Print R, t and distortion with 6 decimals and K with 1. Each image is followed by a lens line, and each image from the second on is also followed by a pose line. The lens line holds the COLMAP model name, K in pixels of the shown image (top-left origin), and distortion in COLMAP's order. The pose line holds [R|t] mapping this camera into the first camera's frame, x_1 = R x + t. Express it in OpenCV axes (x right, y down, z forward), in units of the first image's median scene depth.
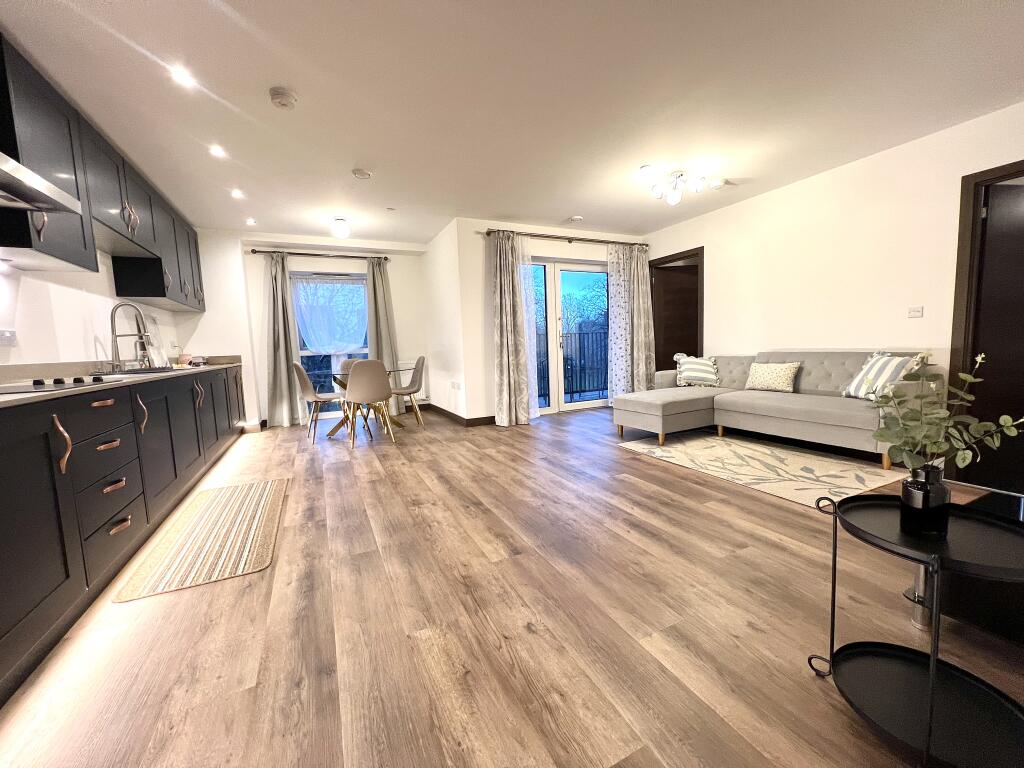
lens RADIAL K [[408.6, 0, 514.2], [0, 408.6, 384.8], [0, 0, 1]] dist [-0.002385, -0.000247]
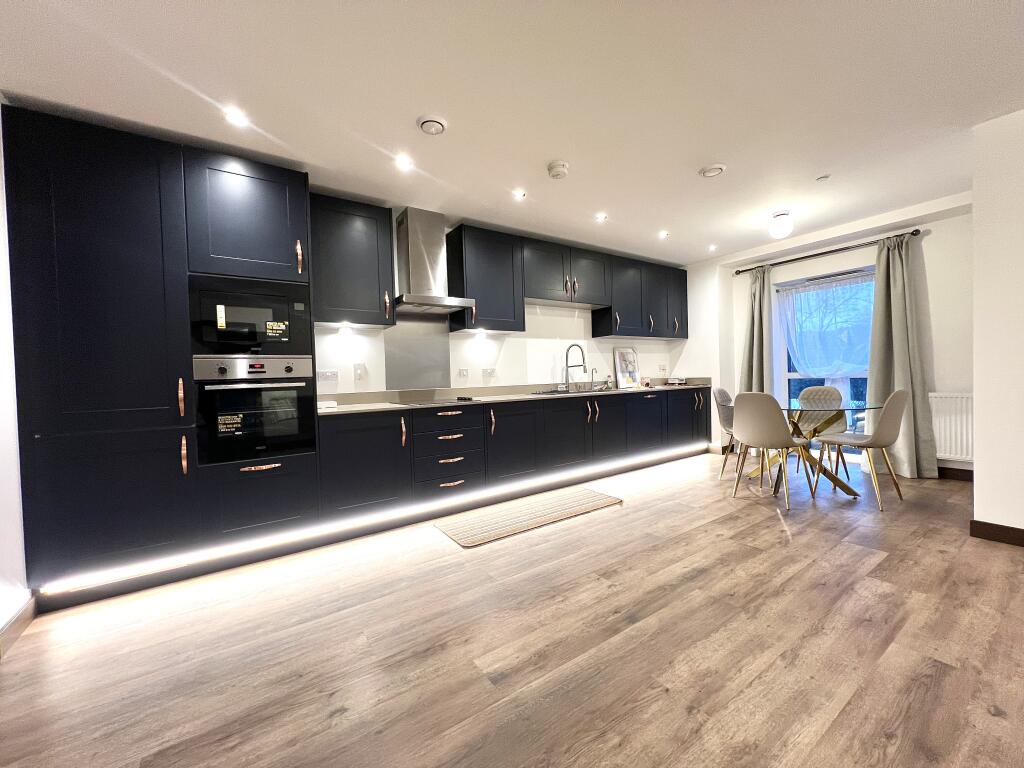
lens RADIAL K [[408.6, 0, 514.6], [0, 408.6, 384.0], [0, 0, 1]] dist [-0.002385, -0.000247]
pose [[0.146480, 0.052300, -0.987830, 0.444853], [-0.071025, 0.996580, 0.042231, -0.099217], [0.986661, 0.063975, 0.149694, 0.548565]]
